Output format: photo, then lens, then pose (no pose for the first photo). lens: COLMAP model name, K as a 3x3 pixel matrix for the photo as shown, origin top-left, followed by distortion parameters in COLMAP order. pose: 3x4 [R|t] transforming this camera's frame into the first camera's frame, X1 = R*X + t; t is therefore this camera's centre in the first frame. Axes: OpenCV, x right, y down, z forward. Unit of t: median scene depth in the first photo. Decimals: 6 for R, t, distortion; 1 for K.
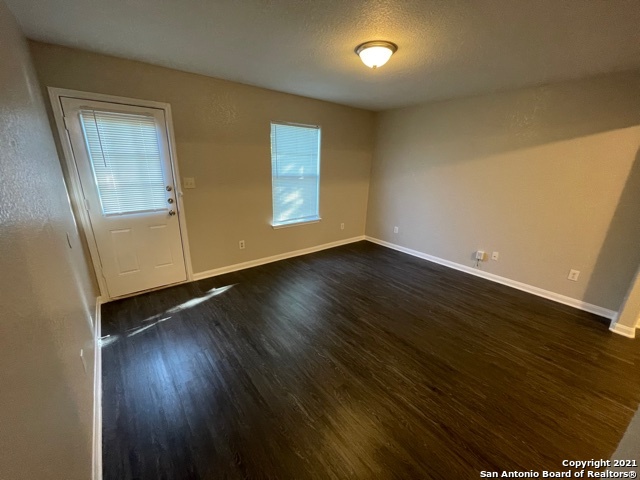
lens RADIAL K [[257.1, 0, 318.3], [0, 257.1, 242.6], [0, 0, 1]] dist [-0.001892, -0.000251]
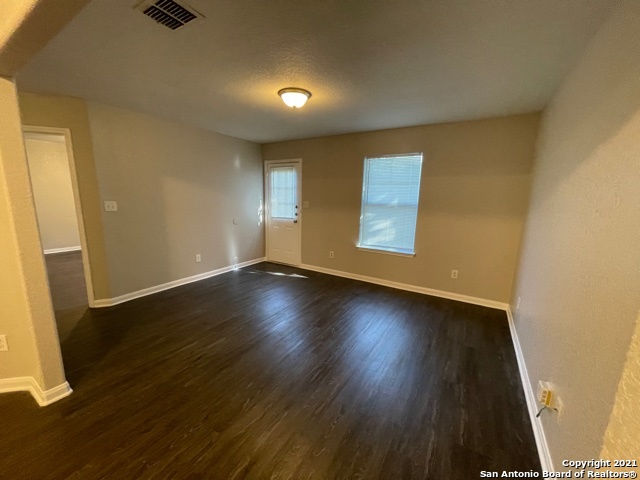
lens RADIAL K [[257.1, 0, 318.3], [0, 257.1, 242.6], [0, 0, 1]] dist [-0.001892, -0.000251]
pose [[0.331779, 0.151054, -0.931185, 1.017229], [-0.300677, 0.952548, 0.047389, -0.106174], [0.894157, 0.264263, 0.361454, 0.557111]]
